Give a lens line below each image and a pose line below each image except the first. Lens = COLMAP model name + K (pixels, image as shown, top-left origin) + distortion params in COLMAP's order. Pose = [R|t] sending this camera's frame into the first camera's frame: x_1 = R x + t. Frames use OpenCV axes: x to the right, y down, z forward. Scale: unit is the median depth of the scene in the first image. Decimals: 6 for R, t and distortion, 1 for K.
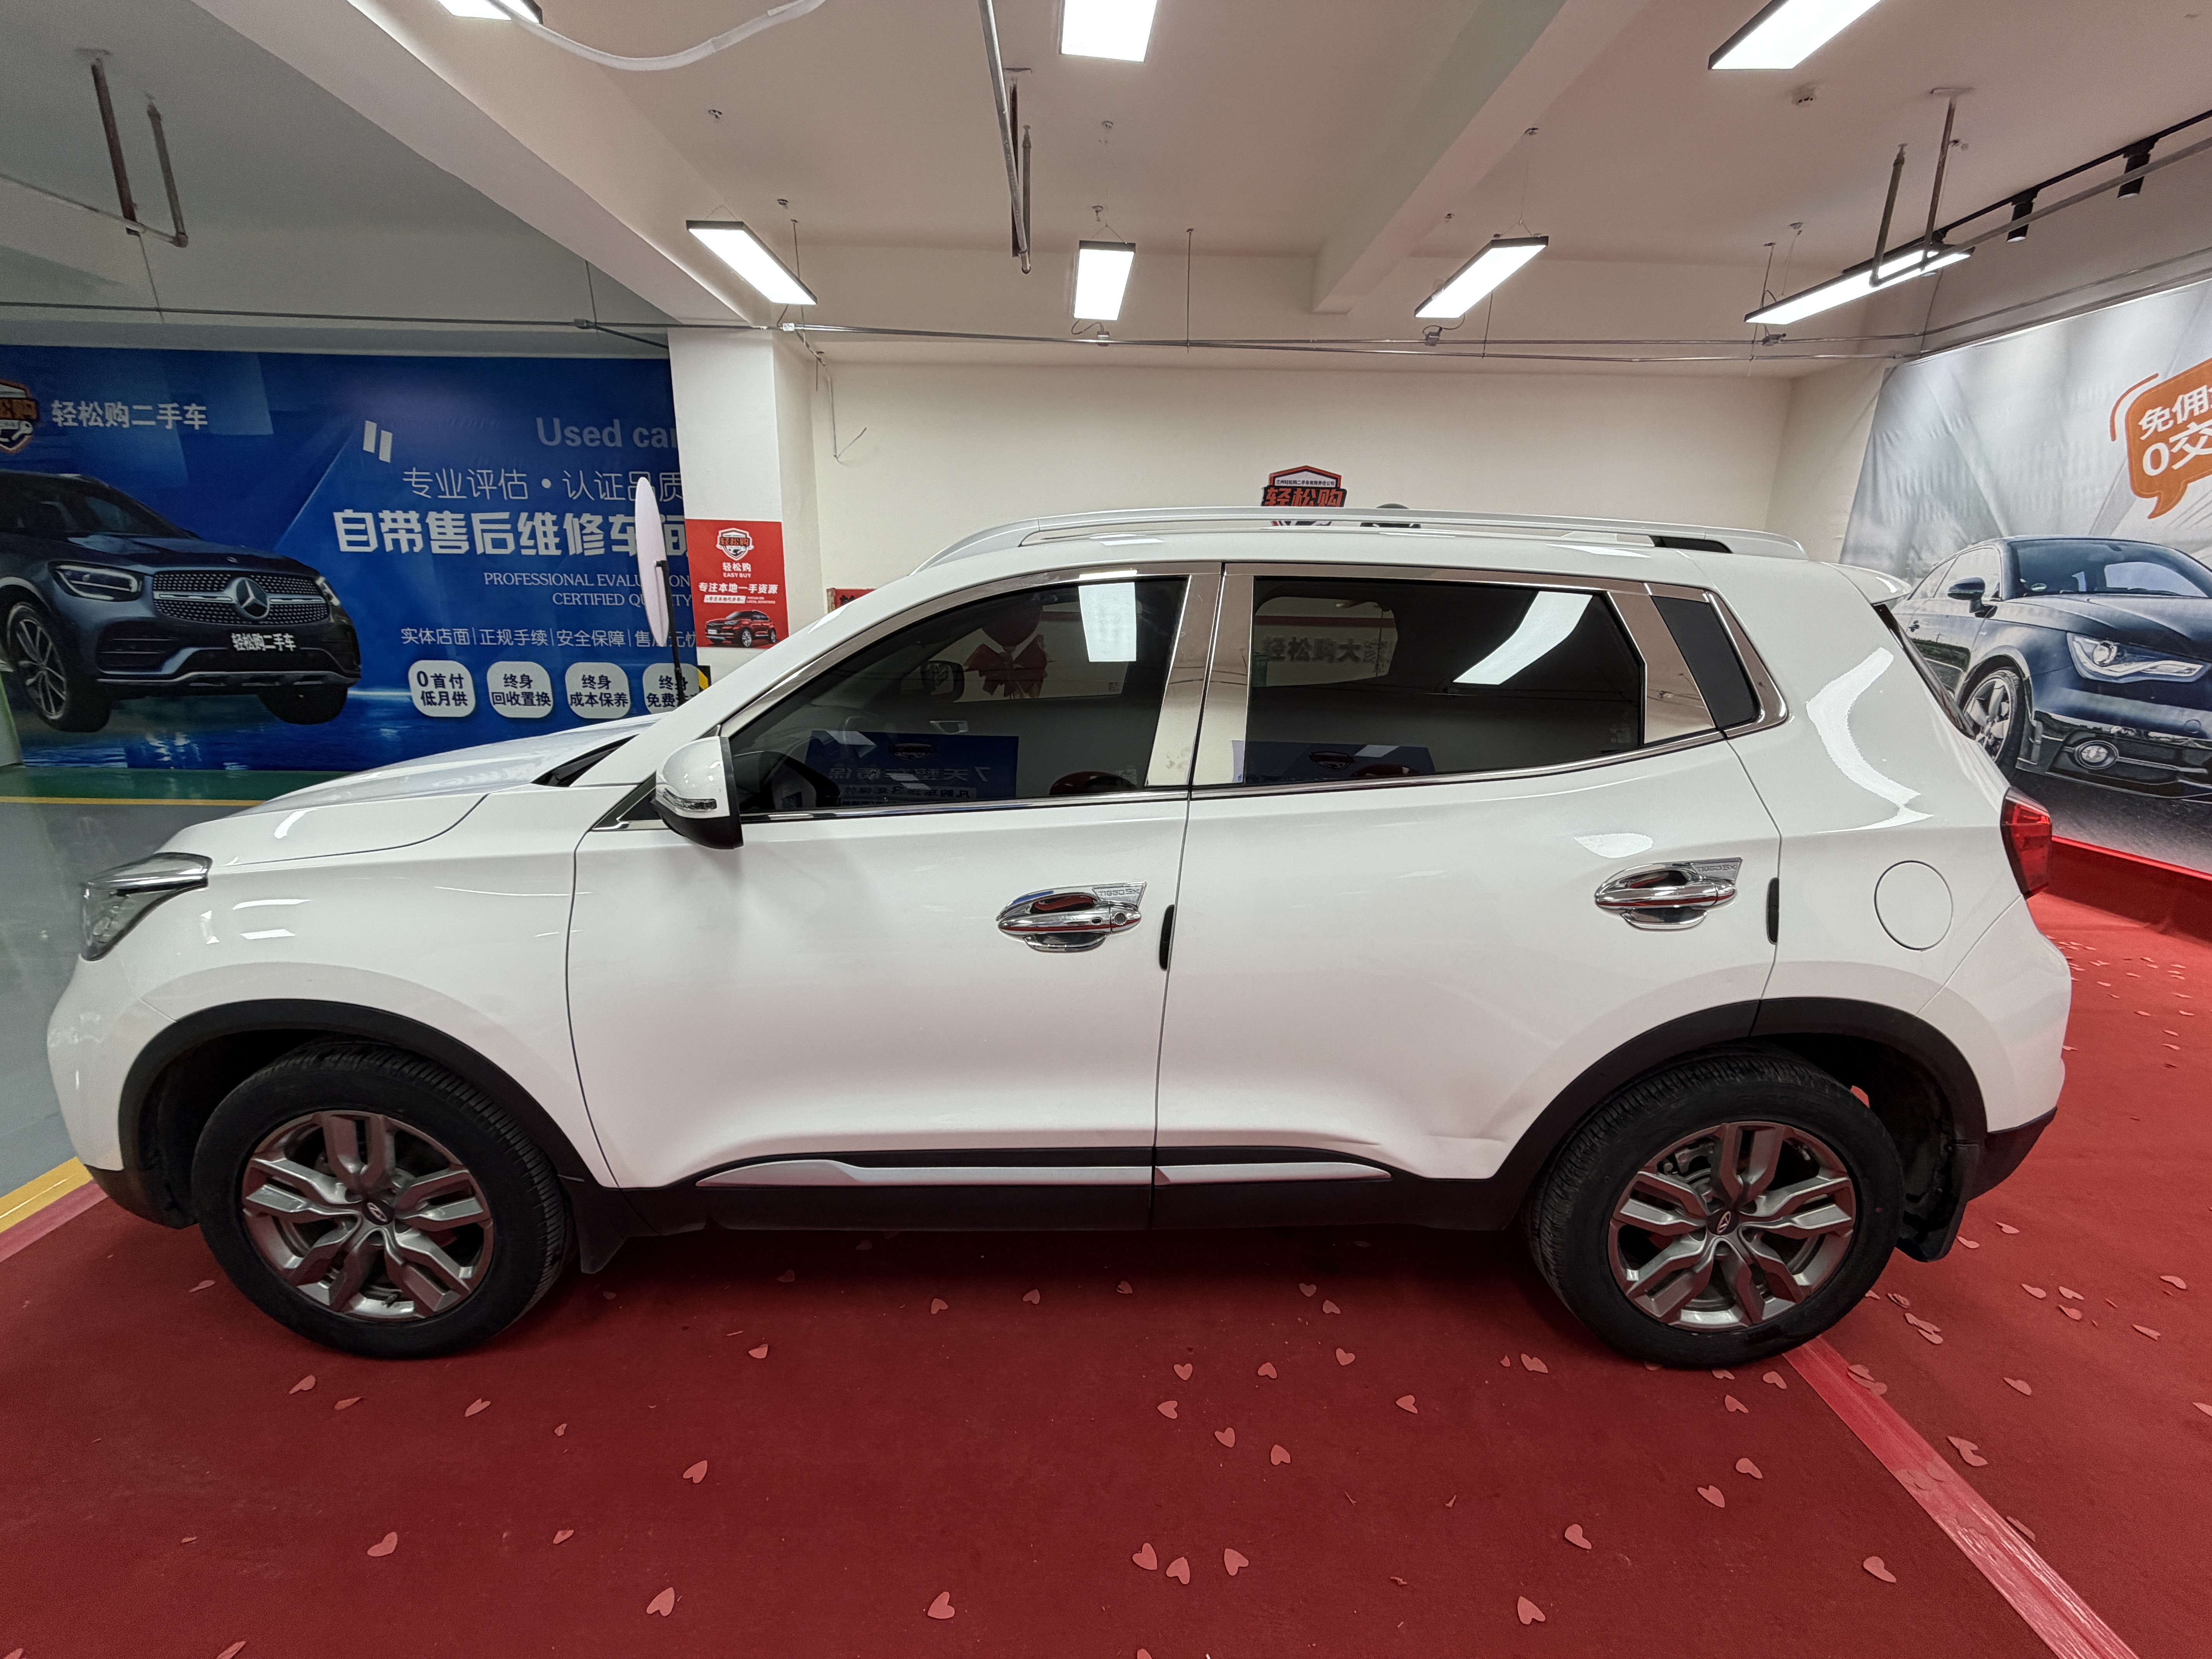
lens RADIAL K [[882.1, 0, 1107.2], [0, 882.1, 827.4], [0, 0, 1]] dist [0.000724, 0.000204]
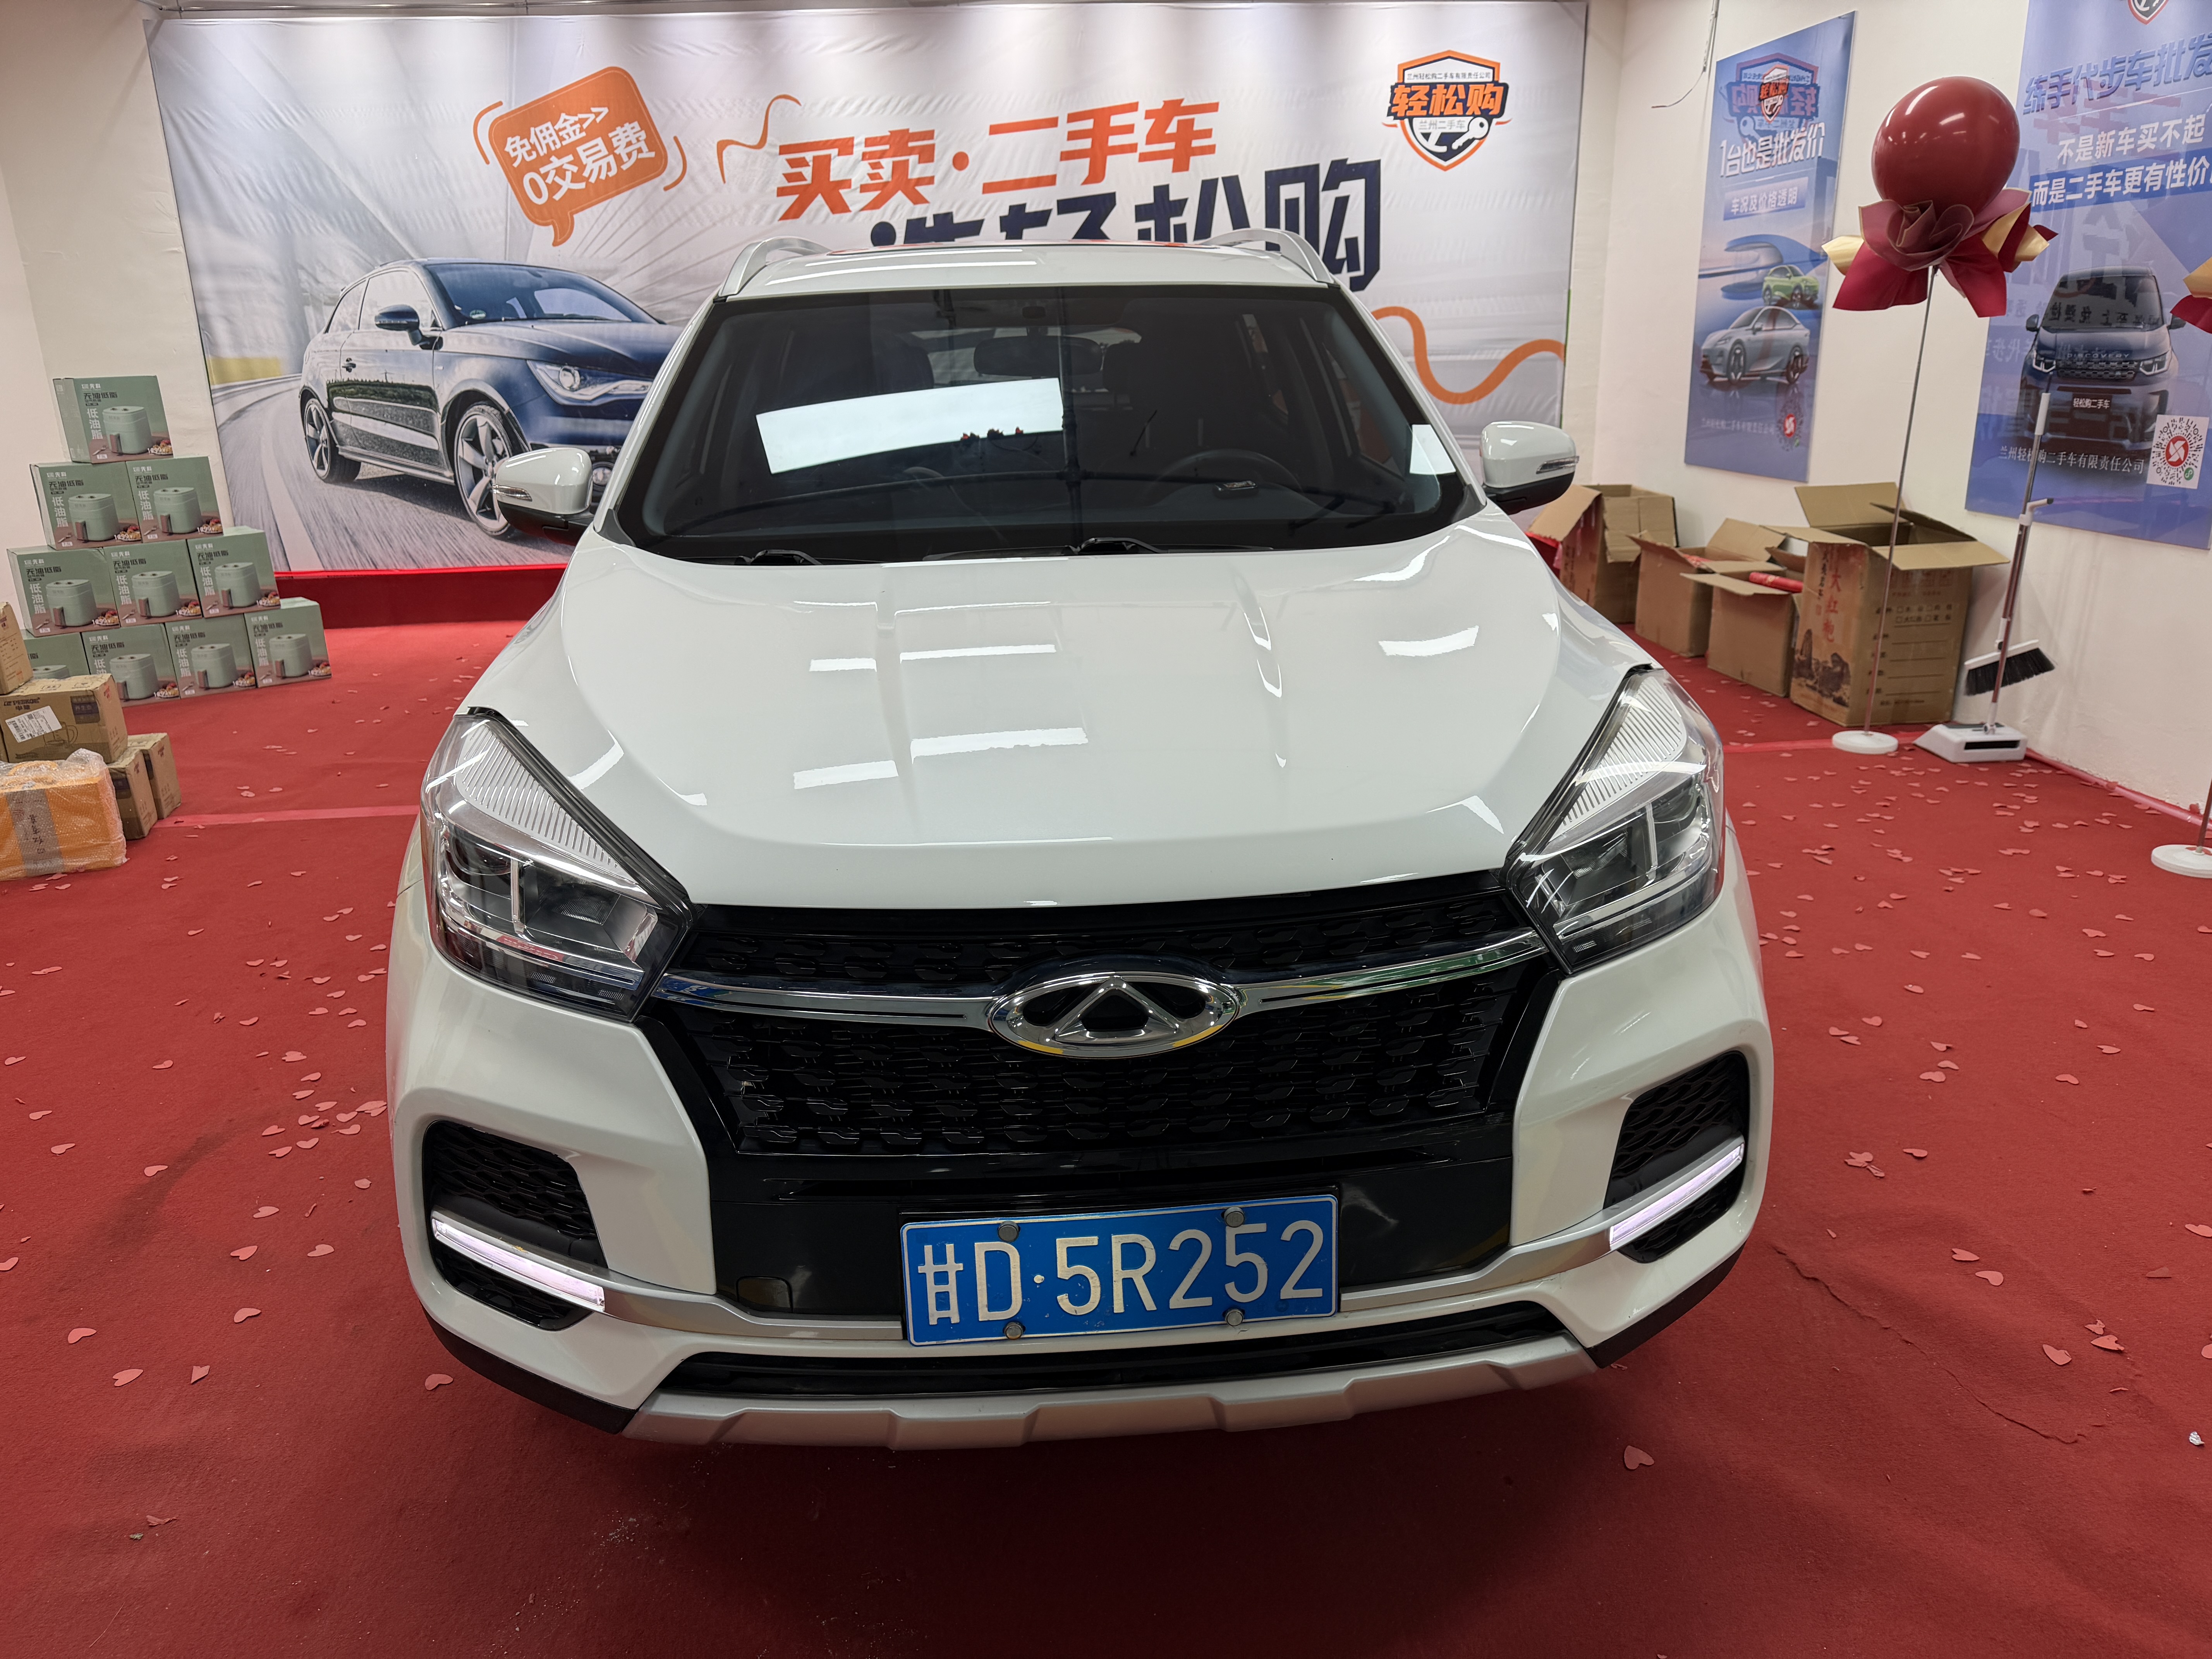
lens RADIAL K [[1582.0, 0, 1101.5], [0, 1582.0, 811.7], [0, 0, 1]] dist [0.009229, -0.013141]
pose [[-0.067764, -0.300019, 0.951523, -0.575106], [0.278730, 0.910048, 0.306792, -0.093307], [-0.957976, 0.286008, 0.021956, 0.363858]]
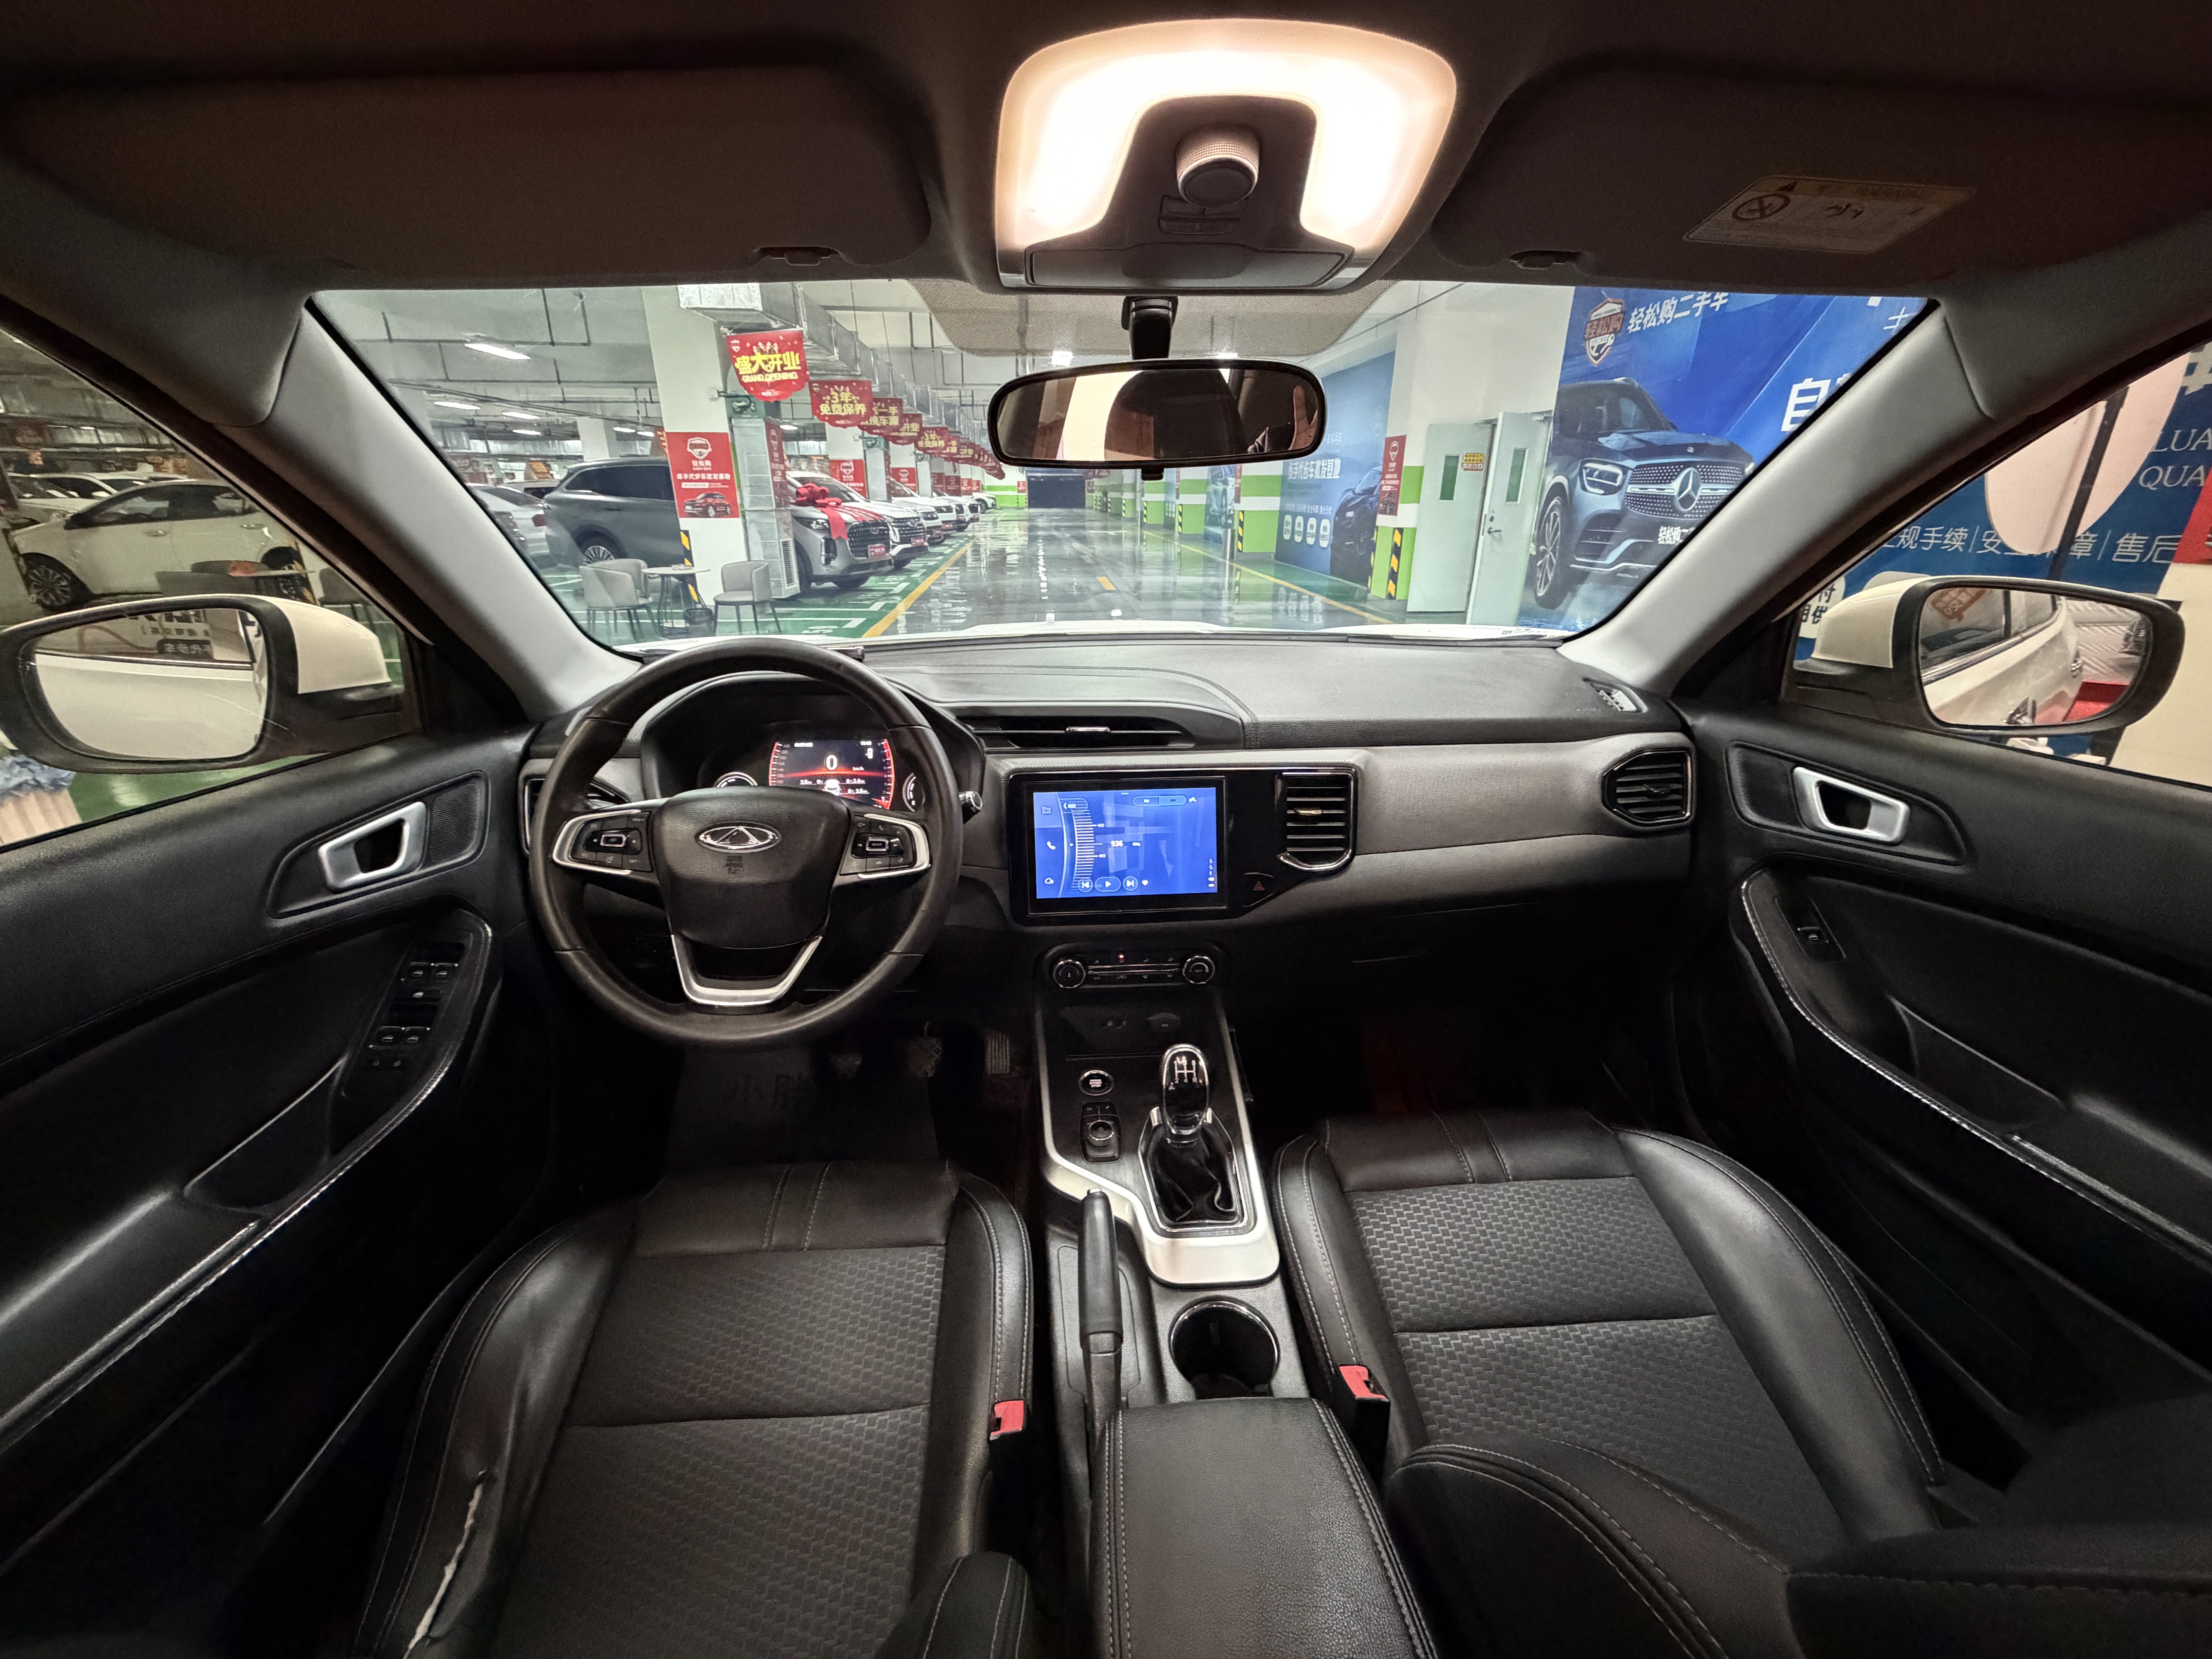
lens RADIAL K [[882.1, 0, 1102.8], [0, 882.1, 825.1], [0, 0, 1]] dist [0.000724, 0.000204]
pose [[0.059683, 0.337955, -0.939268, 0.036429], [-0.254507, 0.915000, 0.313051, -0.064626], [0.965227, 0.220367, 0.140622, 0.339717]]
